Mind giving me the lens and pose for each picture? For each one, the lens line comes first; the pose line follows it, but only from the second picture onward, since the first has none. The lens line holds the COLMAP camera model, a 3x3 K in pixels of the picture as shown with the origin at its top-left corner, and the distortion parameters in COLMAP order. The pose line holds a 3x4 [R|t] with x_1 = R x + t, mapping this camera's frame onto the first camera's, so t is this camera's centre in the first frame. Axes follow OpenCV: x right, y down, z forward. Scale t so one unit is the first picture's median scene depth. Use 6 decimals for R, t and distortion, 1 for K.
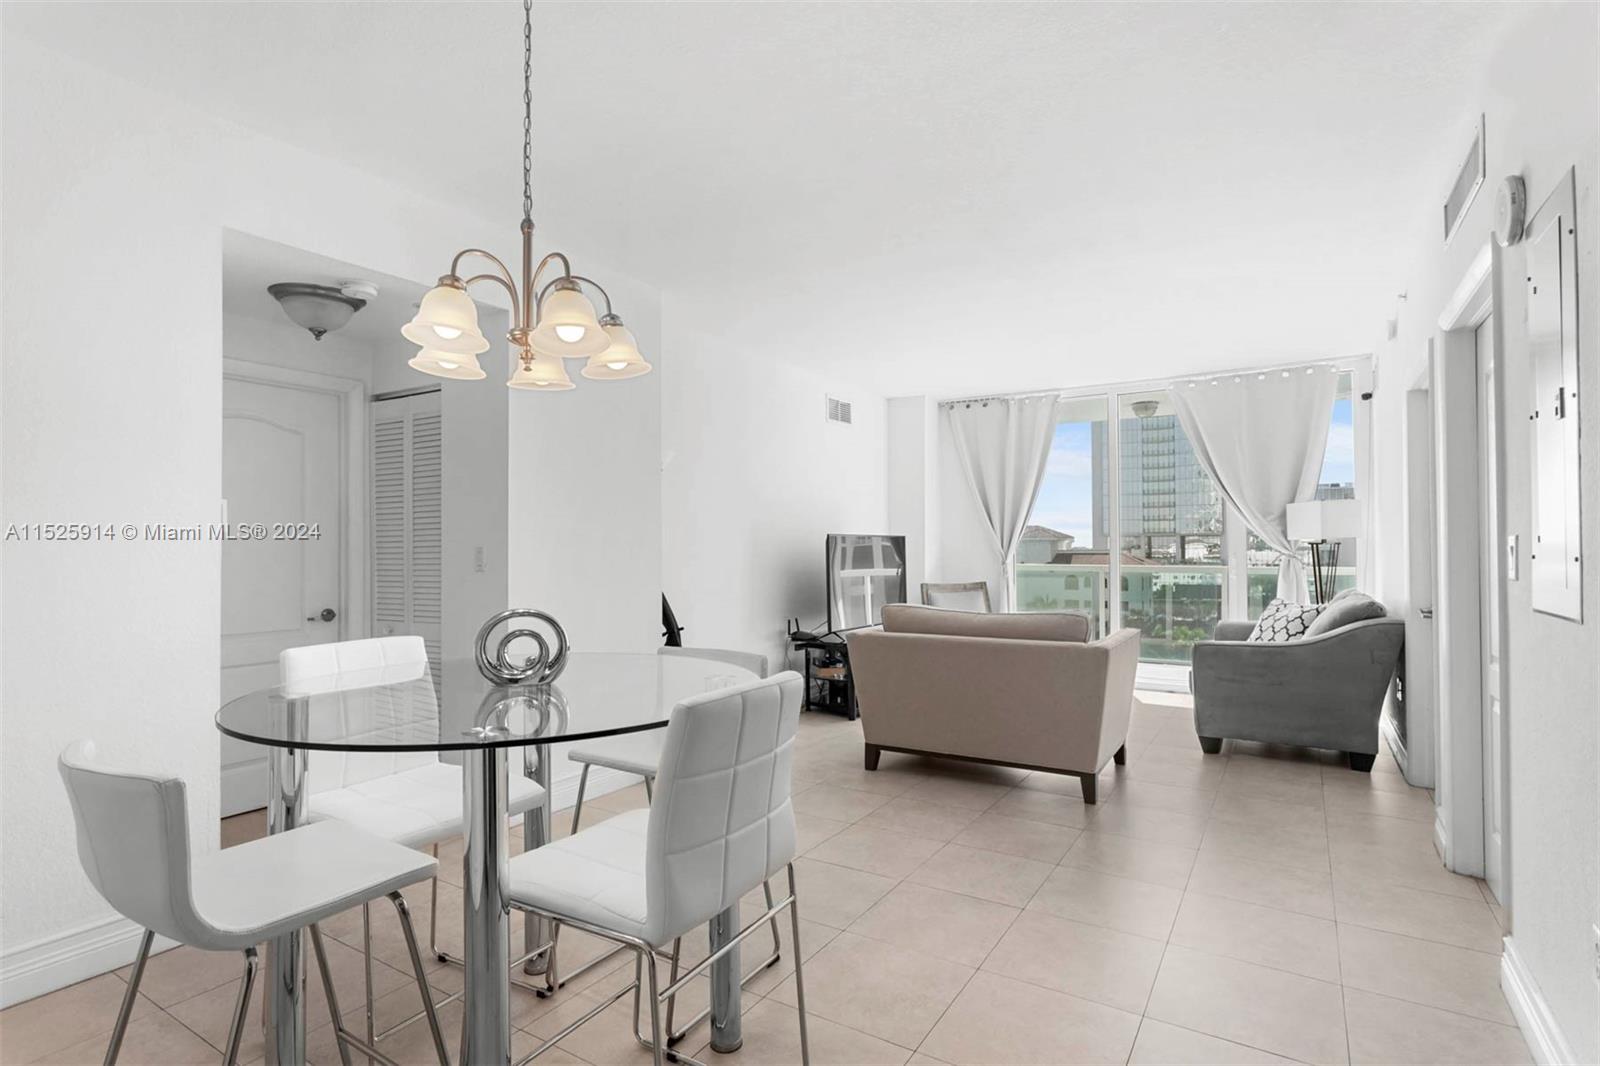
lens RADIAL K [[808.0, 0, 811.5], [0, 808.0, 536.3], [0, 0, 1]] dist [0.000076, 0.000919]
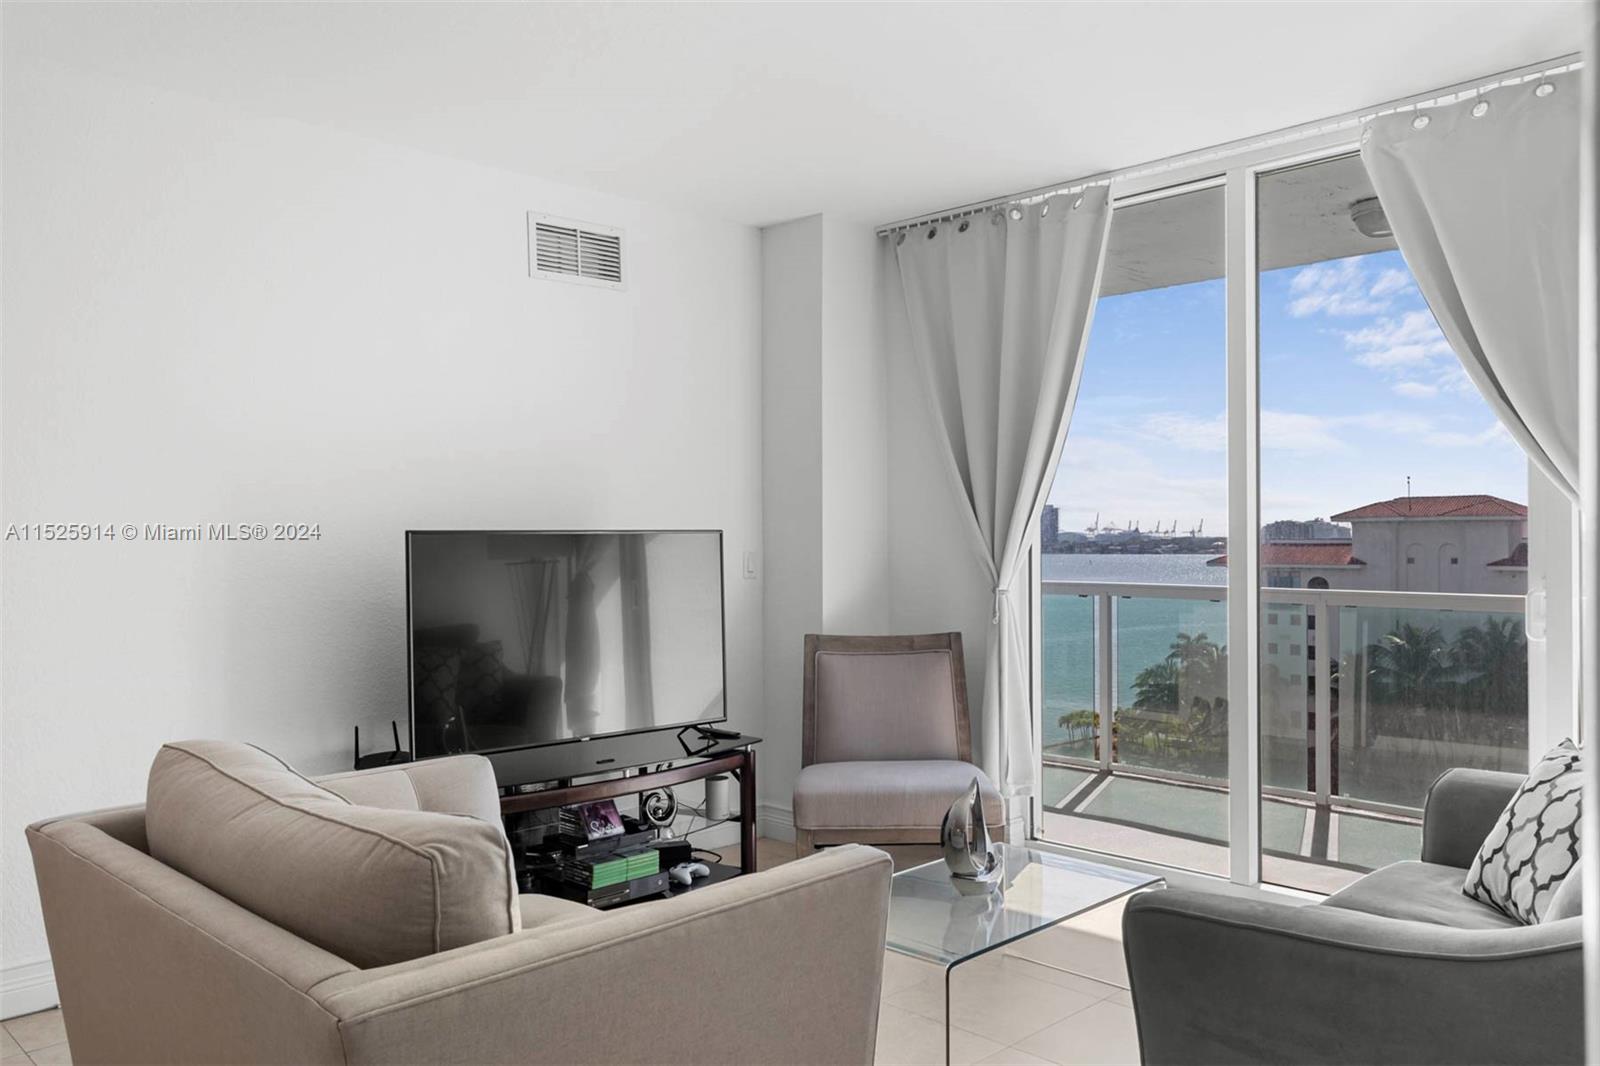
lens RADIAL K [[1244.4, 0, 808.9], [0, 1244.4, 527.0], [0, 0, 1]] dist [0.024005, 0.007005]
pose [[0.965089, -0.000465, -0.261923, 0.325136], [0.002928, 0.999955, 0.009012, -0.007357], [0.261907, -0.009465, 0.965047, 0.342486]]
